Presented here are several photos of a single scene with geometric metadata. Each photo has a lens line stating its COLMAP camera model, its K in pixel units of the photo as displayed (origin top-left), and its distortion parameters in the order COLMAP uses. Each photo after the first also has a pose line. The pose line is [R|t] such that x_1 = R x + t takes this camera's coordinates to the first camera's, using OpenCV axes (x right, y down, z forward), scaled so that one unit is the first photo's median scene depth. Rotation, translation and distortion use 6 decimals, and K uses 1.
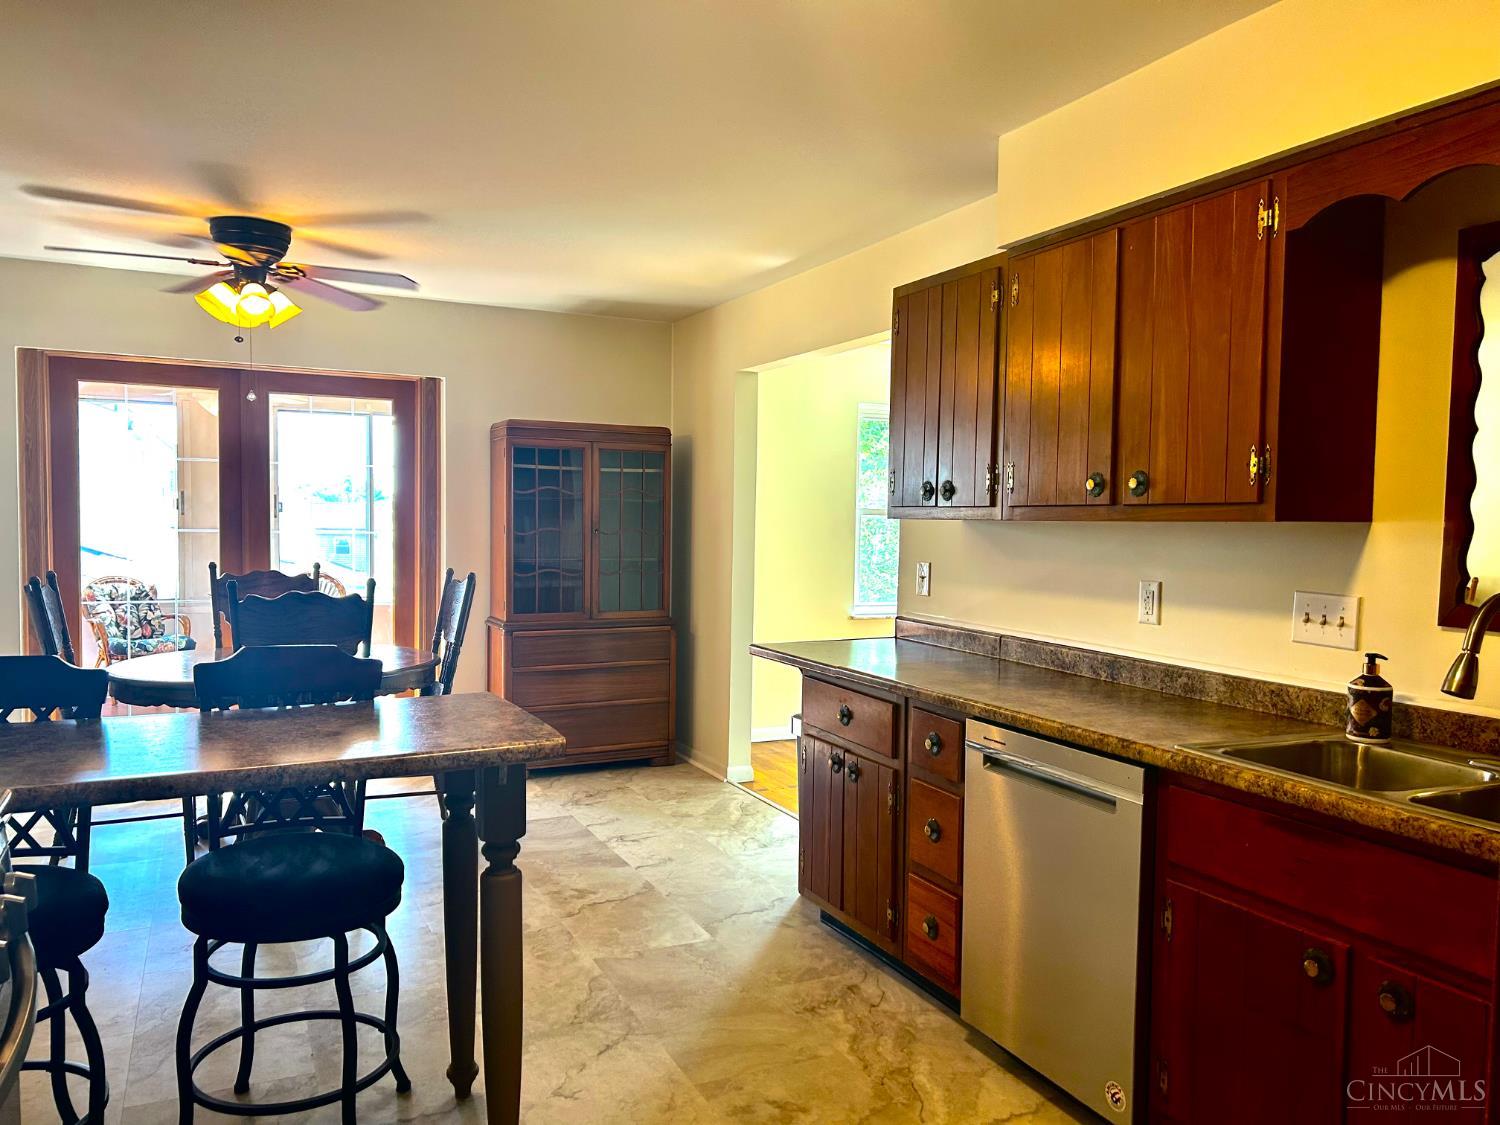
lens RADIAL K [[1137.6, 0, 750.4], [0, 1137.6, 562.3], [0, 0, 1]] dist [0.065524, -0.042992]
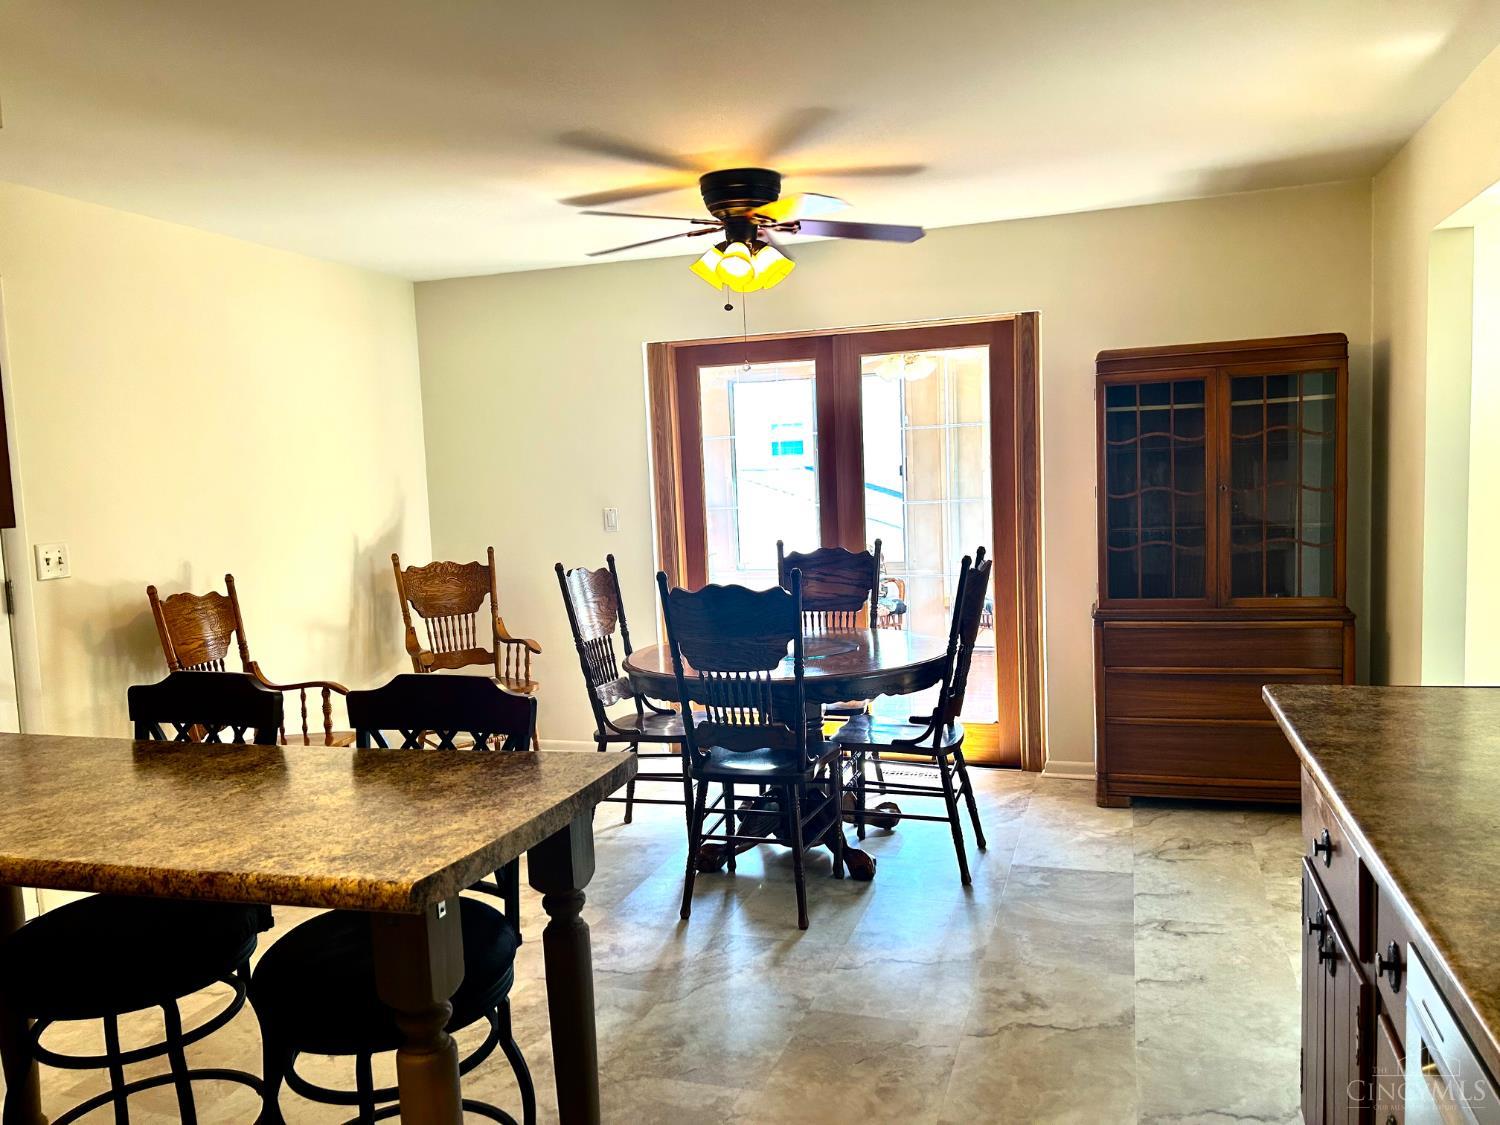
lens RADIAL K [[1137.6, 0, 745.0], [0, 1137.6, 567.7], [0, 0, 1]] dist [0.065524, -0.042992]
pose [[0.721437, 0.012679, -0.692364, 0.177271], [0.026311, 0.998609, 0.045703, -0.020864], [0.691981, -0.051189, 0.720099, 0.279481]]
